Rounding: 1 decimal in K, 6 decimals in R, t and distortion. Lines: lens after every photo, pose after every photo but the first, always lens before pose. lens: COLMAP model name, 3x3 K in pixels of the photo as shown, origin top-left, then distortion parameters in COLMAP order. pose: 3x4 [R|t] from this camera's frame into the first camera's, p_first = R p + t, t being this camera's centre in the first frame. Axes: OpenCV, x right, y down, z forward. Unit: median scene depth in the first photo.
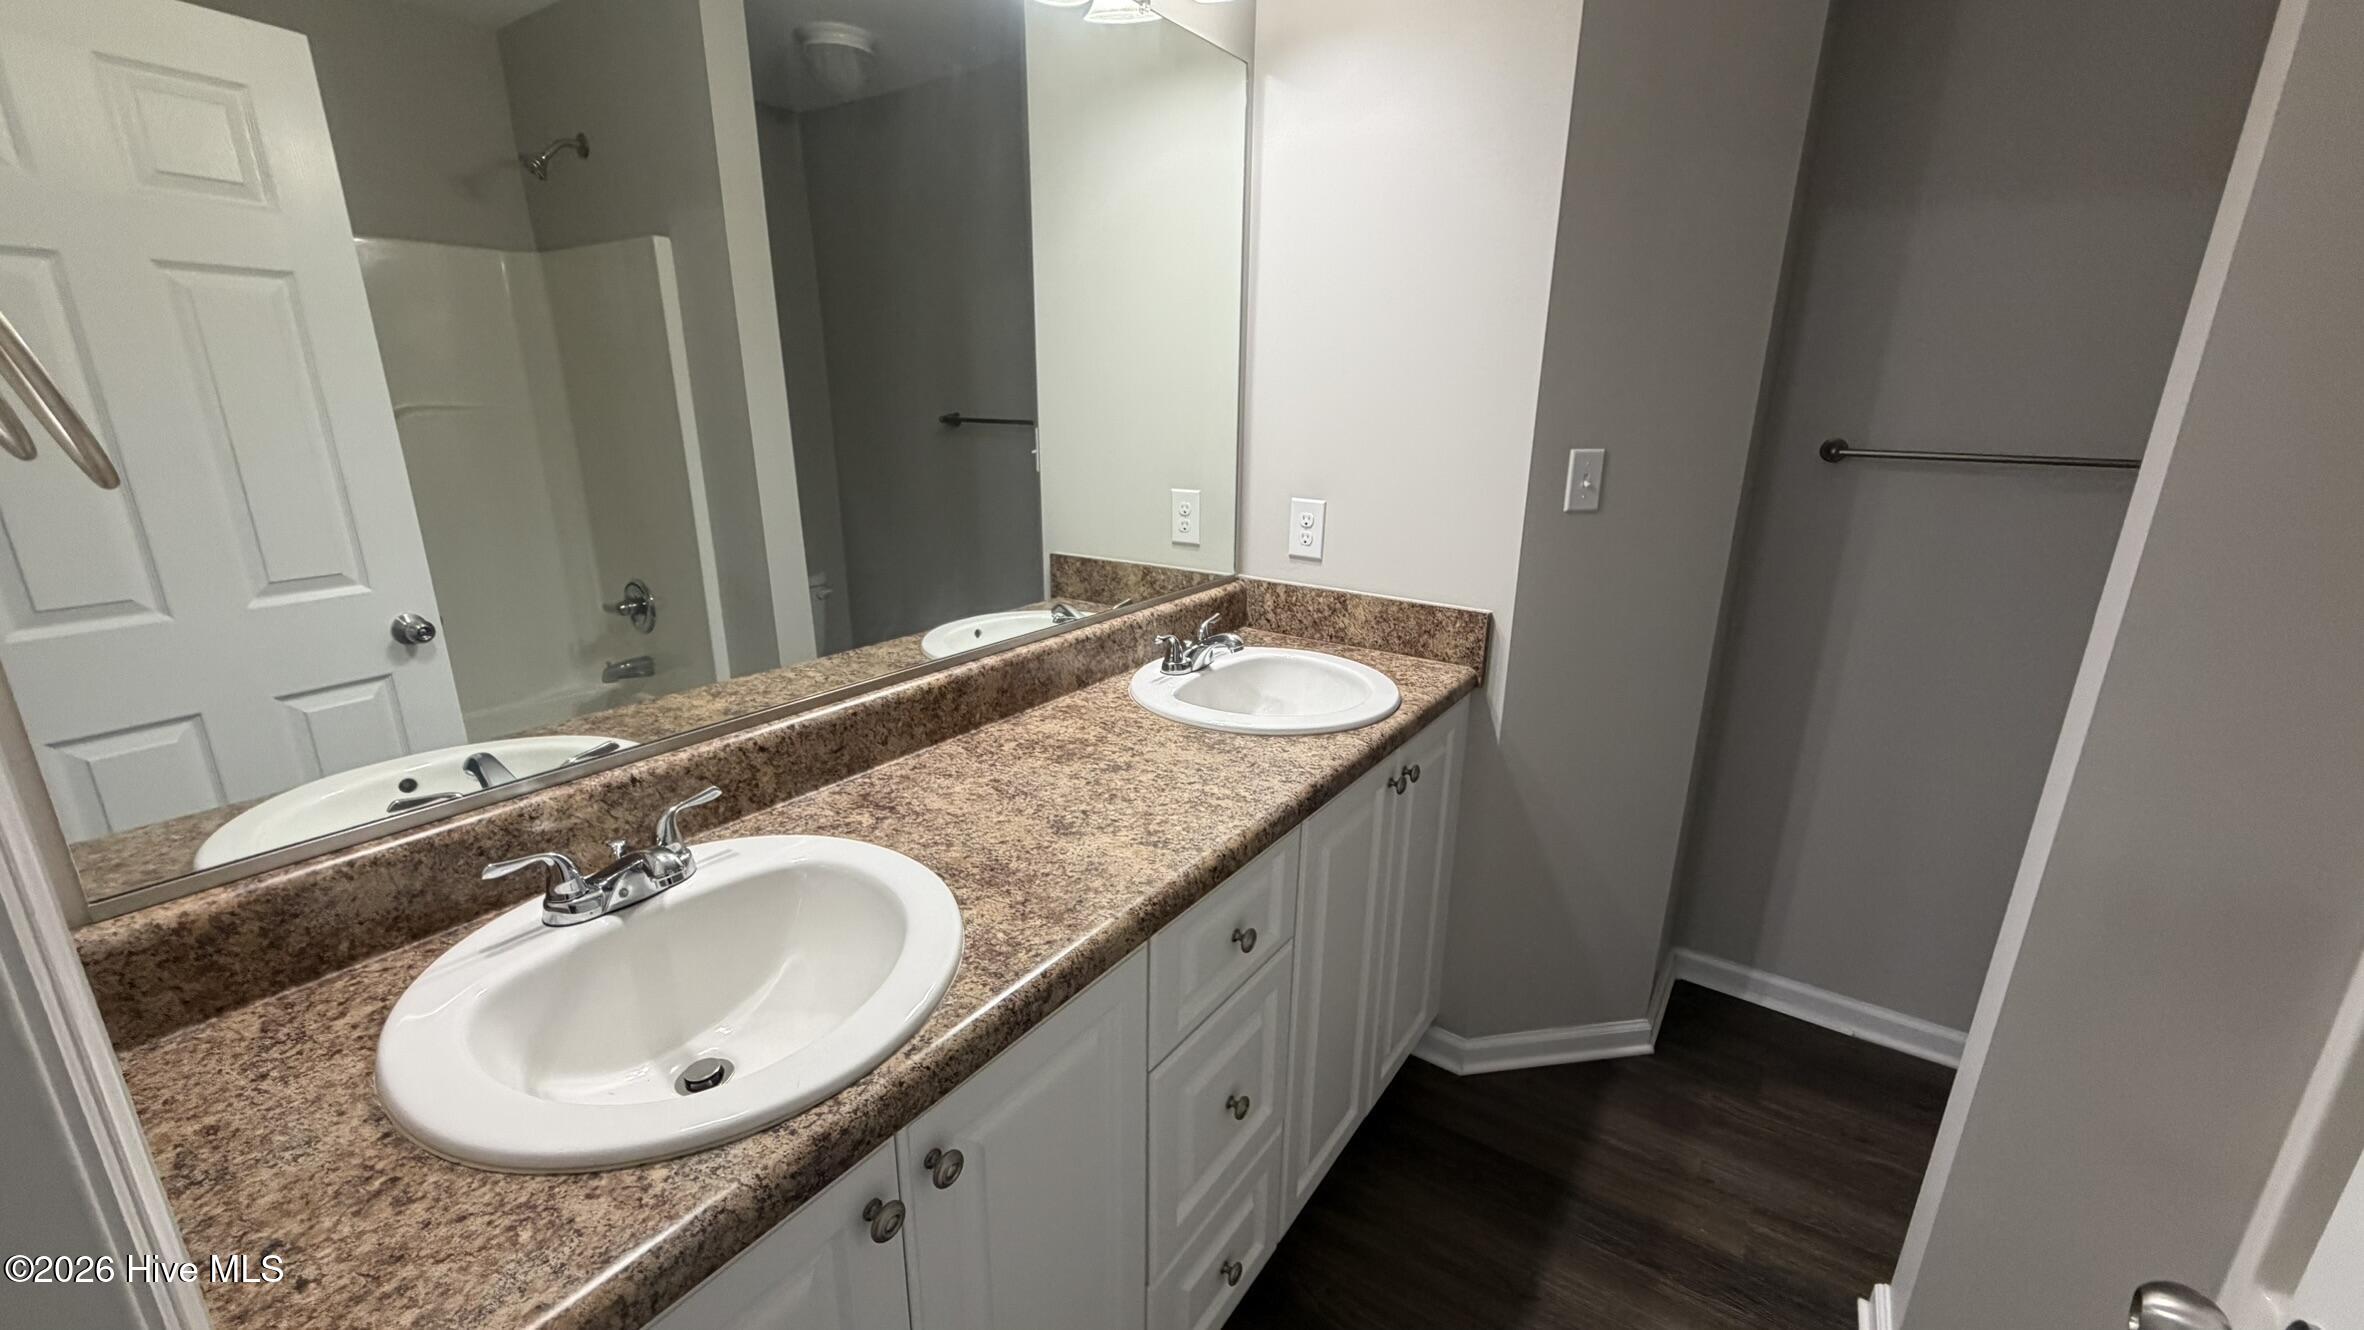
lens RADIAL K [[951.7, 0, 1176.3], [0, 951.7, 668.3], [0, 0, 1]] dist [0.000556, -0.000080]
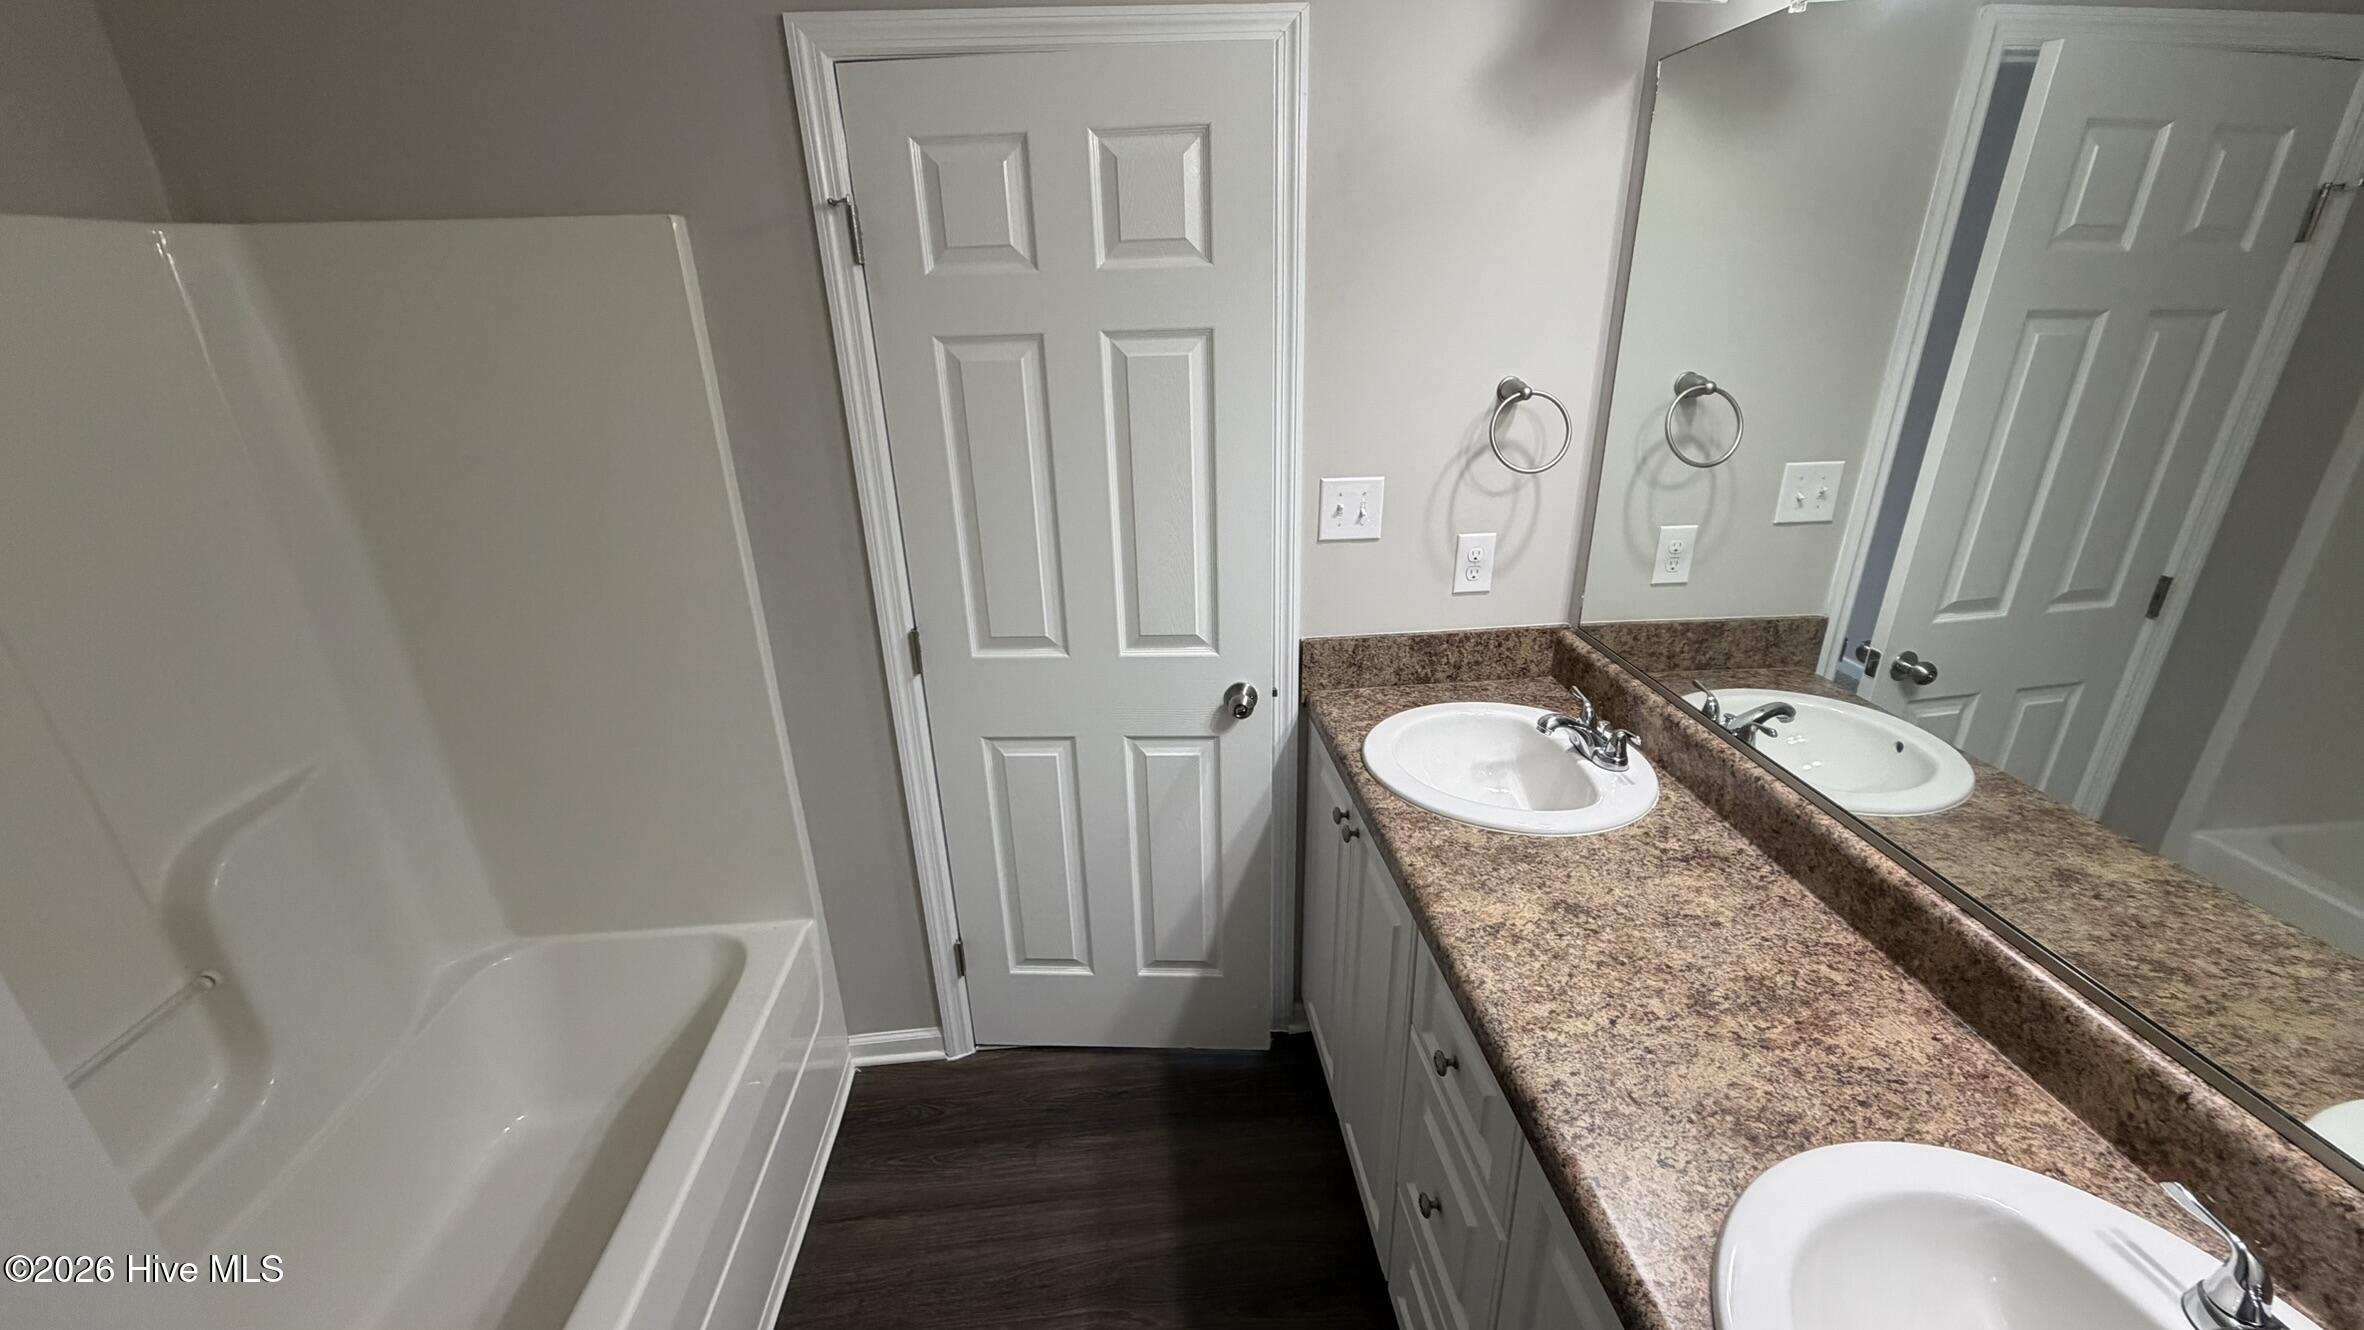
lens RADIAL K [[951.7, 0, 1176.3], [0, 951.7, 668.3], [0, 0, 1]] dist [0.000556, -0.000080]
pose [[-0.769457, 0.239977, -0.591901, 0.749453], [-0.173951, 0.812958, 0.555734, -0.540693], [0.614554, 0.530575, -0.583793, 1.129237]]
